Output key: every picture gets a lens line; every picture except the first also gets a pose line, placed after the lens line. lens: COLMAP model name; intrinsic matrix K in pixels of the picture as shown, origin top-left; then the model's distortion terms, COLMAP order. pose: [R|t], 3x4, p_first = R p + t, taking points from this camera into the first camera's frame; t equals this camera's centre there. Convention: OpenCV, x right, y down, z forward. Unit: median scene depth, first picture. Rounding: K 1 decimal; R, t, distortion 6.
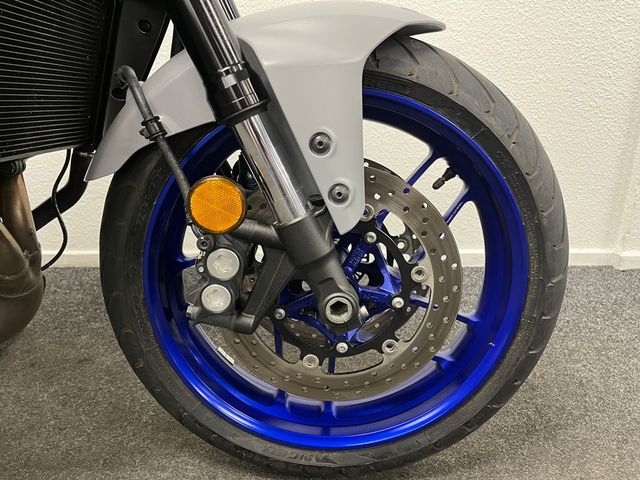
lens RADIAL K [[490.1, 0, 320.8], [0, 490.1, 243.0], [0, 0, 1]] dist [0.027343, -0.005206]
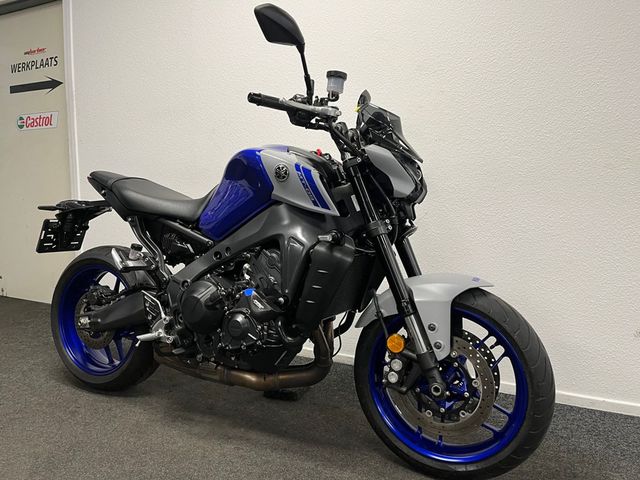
lens RADIAL K [[490.1, 0, 322.0], [0, 490.1, 239.4], [0, 0, 1]] dist [0.027343, -0.005206]
pose [[0.889428, 0.050598, -0.454267, 0.645084], [-0.161707, 0.964411, -0.209194, 0.008008], [0.427515, 0.259521, 0.865956, -1.747608]]
